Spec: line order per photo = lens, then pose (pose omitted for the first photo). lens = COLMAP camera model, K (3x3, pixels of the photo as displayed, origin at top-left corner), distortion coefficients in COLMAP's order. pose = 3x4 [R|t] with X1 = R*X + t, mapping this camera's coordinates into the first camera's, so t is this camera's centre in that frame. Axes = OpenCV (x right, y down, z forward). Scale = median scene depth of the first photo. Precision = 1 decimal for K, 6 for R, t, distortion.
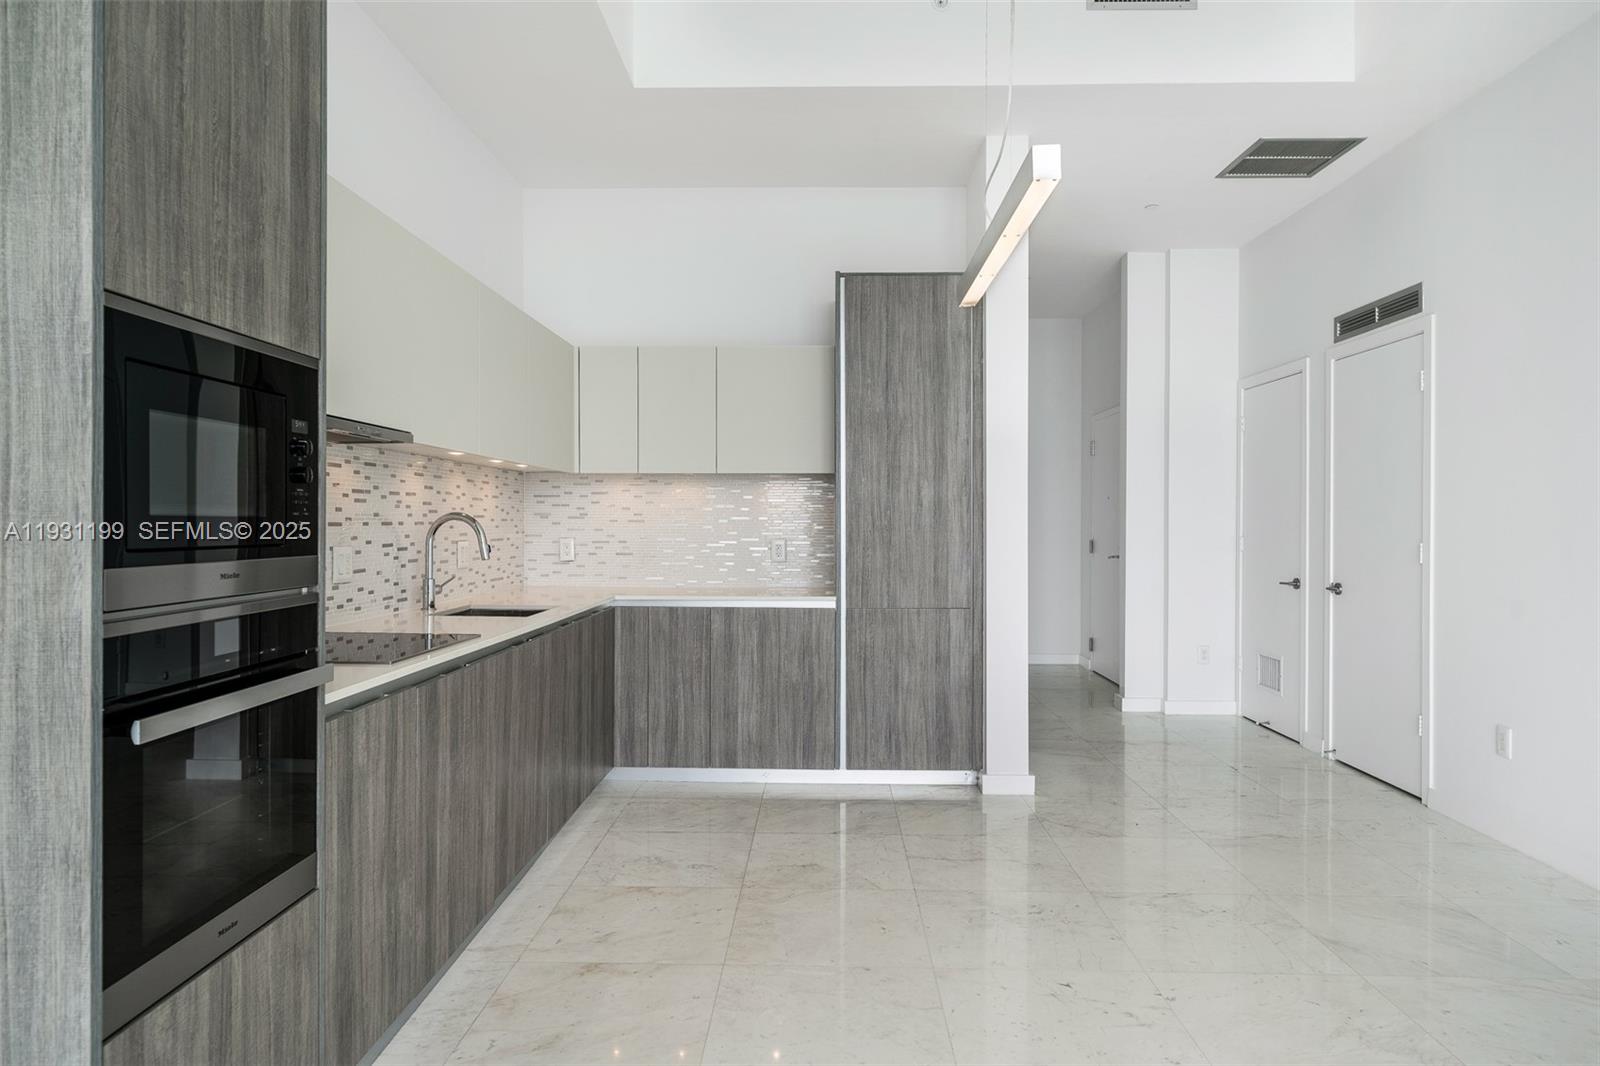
lens RADIAL K [[1002.6, 0, 801.5], [0, 1002.6, 525.4], [0, 0, 1]] dist [0.001879, 0.000846]
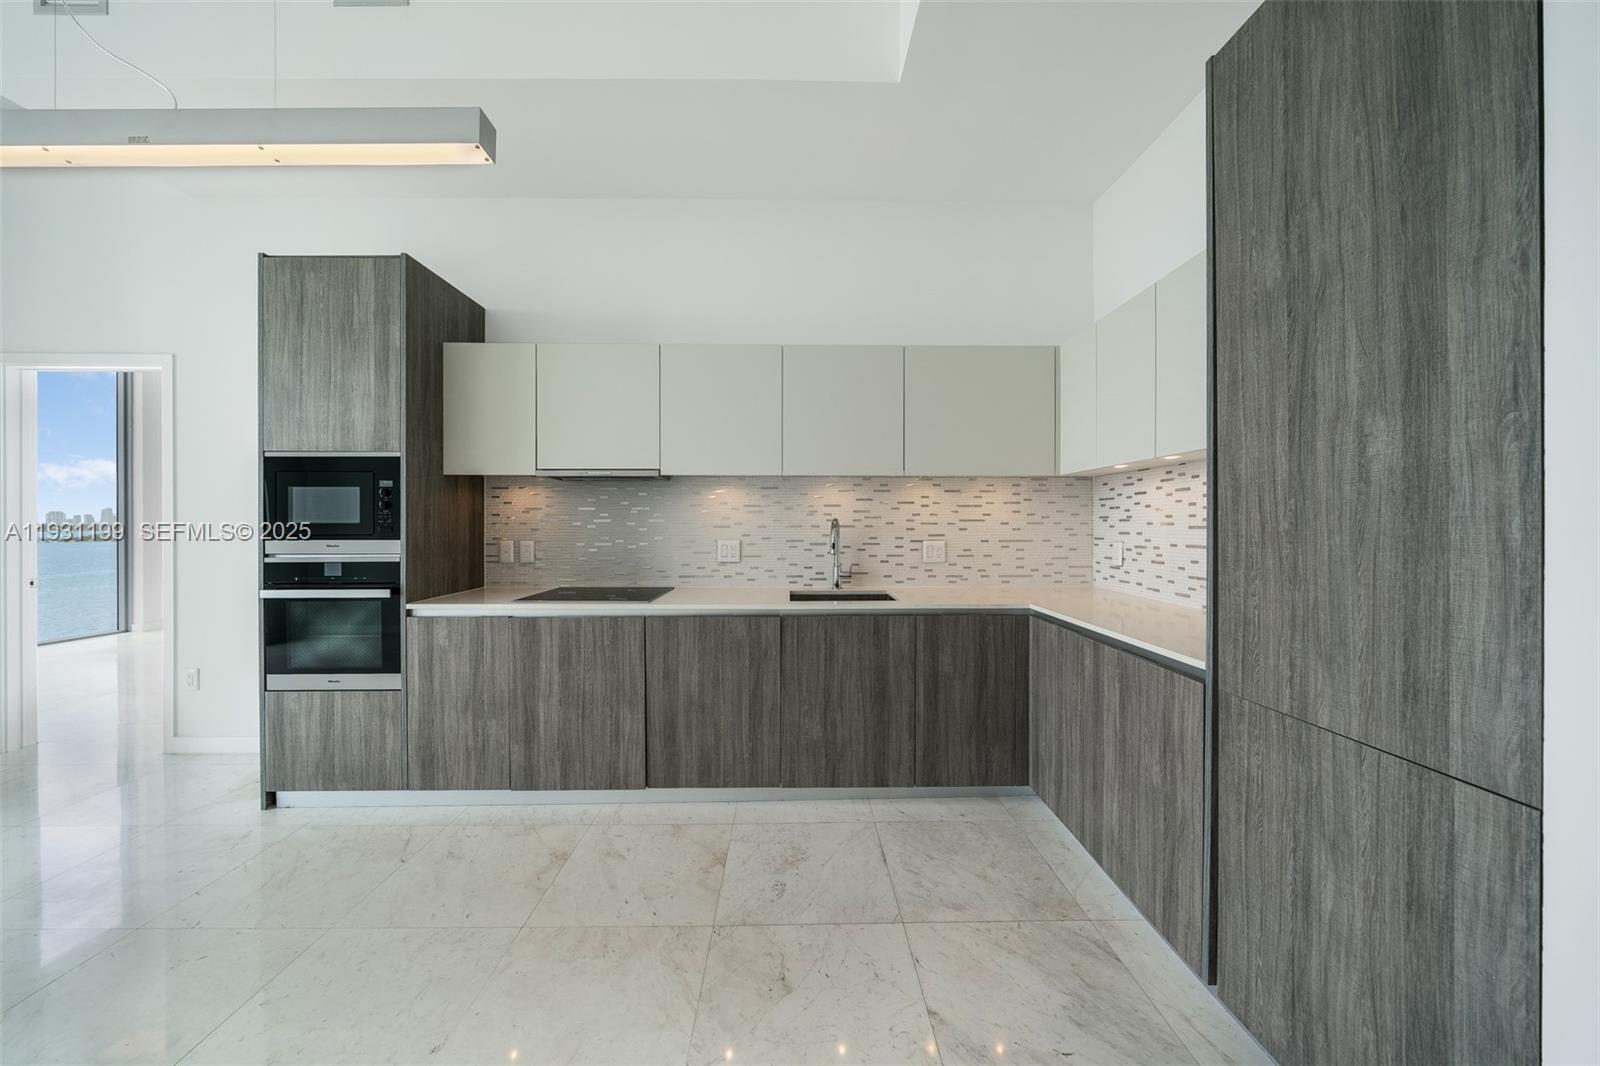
lens RADIAL K [[555.9, 0, 799.2], [0, 555.9, 527.1], [0, 0, 1]] dist [-0.003466, -0.000192]
pose [[0.037528, 0.002141, -0.999293, 0.325900], [-0.003238, 0.999993, 0.002021, -0.001824], [0.999290, 0.003160, 0.037535, 0.771837]]
